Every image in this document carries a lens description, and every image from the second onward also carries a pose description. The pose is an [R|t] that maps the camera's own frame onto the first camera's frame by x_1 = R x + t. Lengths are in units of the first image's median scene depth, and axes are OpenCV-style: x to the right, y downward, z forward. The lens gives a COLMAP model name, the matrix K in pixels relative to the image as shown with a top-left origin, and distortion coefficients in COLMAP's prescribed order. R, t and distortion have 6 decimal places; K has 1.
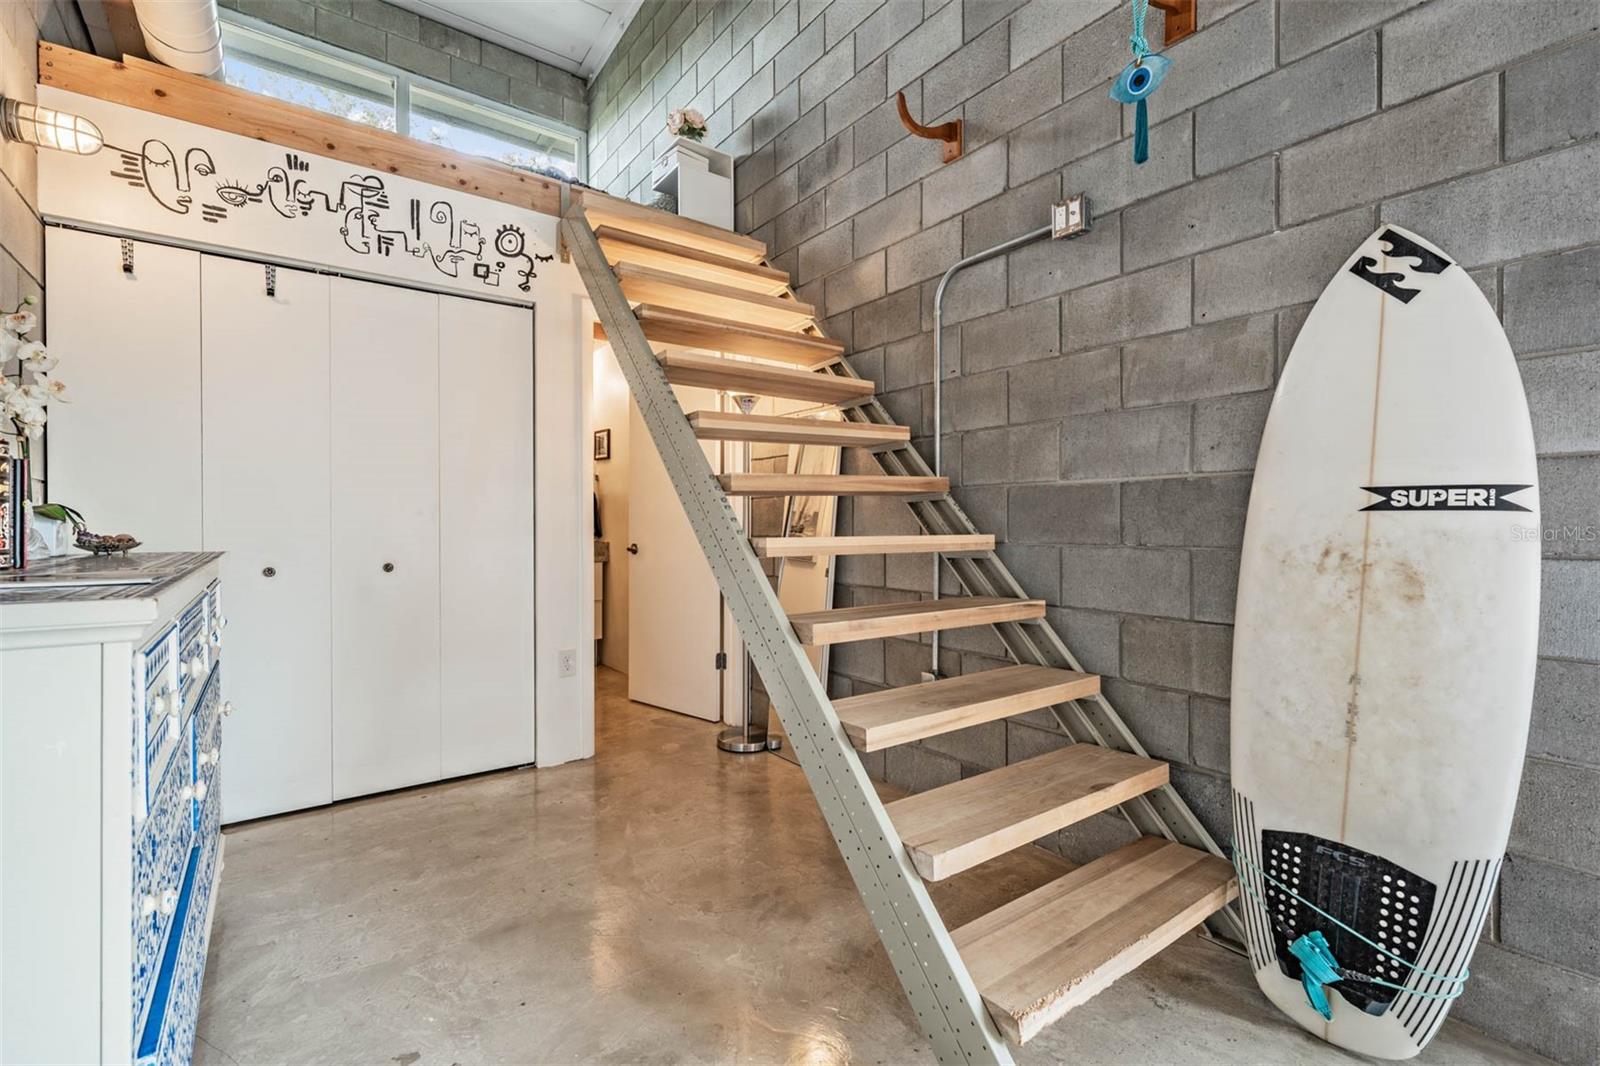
lens RADIAL K [[695.8, 0, 790.1], [0, 695.8, 529.7], [0, 0, 1]] dist [-0.002164, -0.000208]
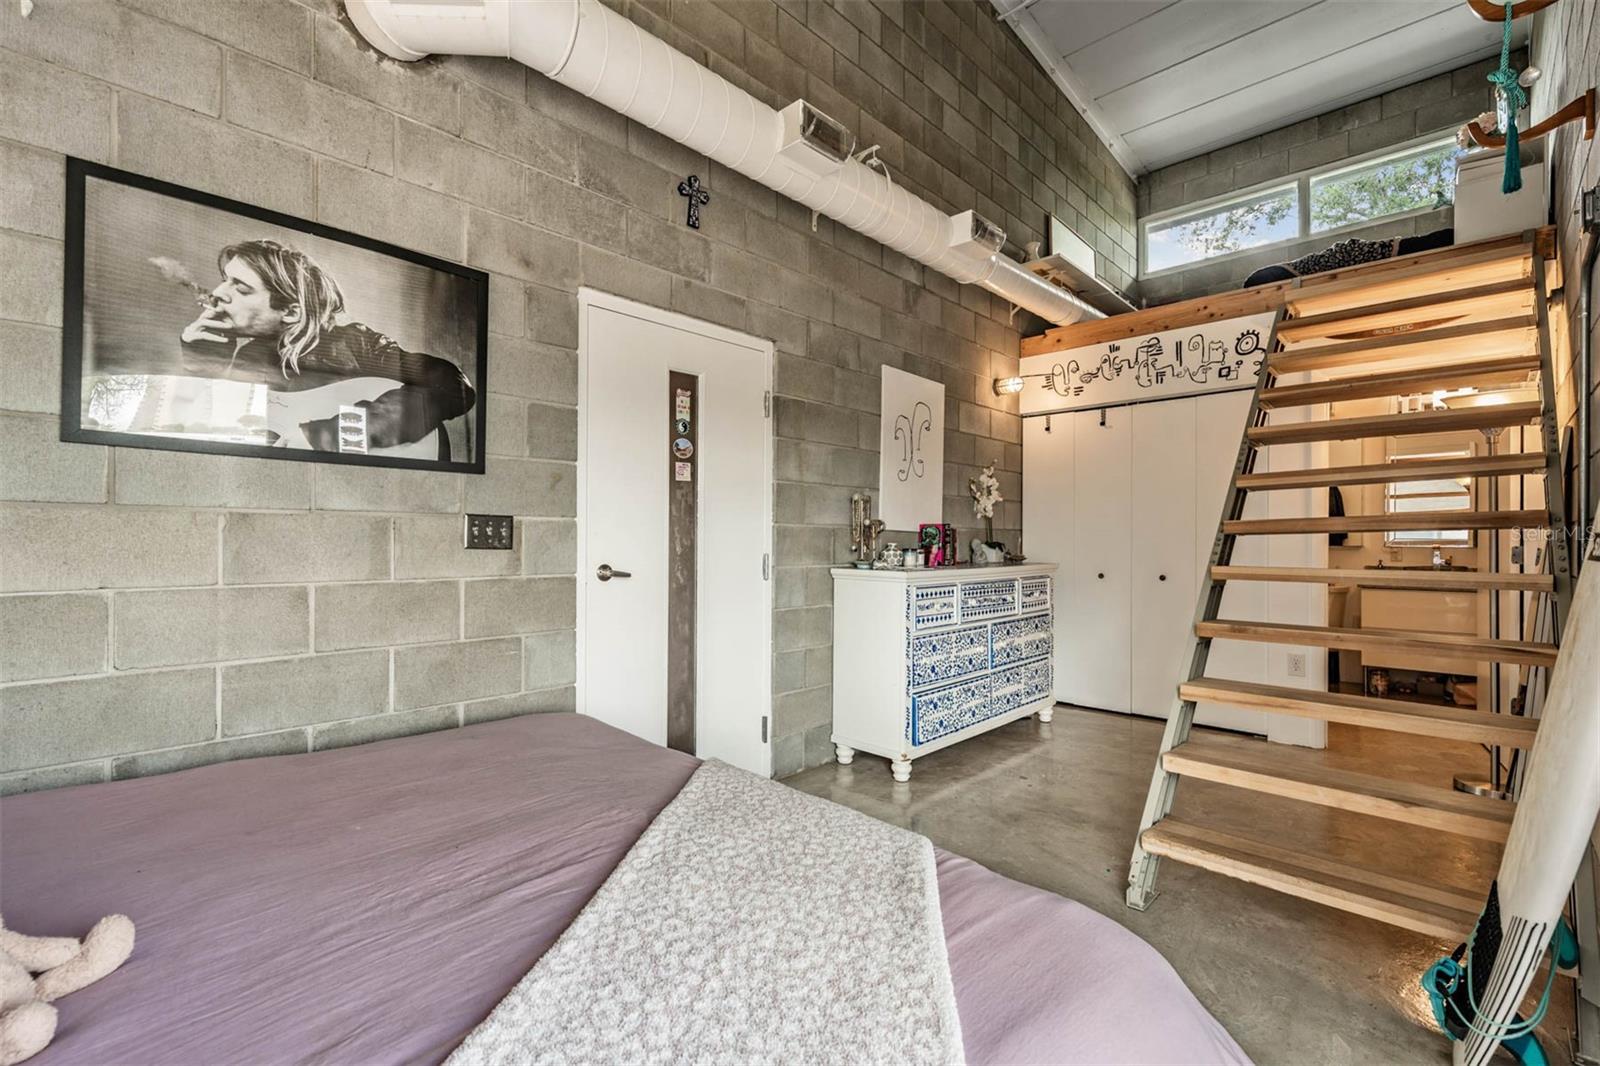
lens RADIAL K [[679.3, 0, 803.5], [0, 679.3, 538.5], [0, 0, 1]] dist [-0.000120, 0.000869]
pose [[0.172600, 0.000731, -0.984992, 0.837518], [-0.015912, 0.999871, -0.002047, -0.019846], [0.984863, 0.016026, 0.172590, -0.080916]]
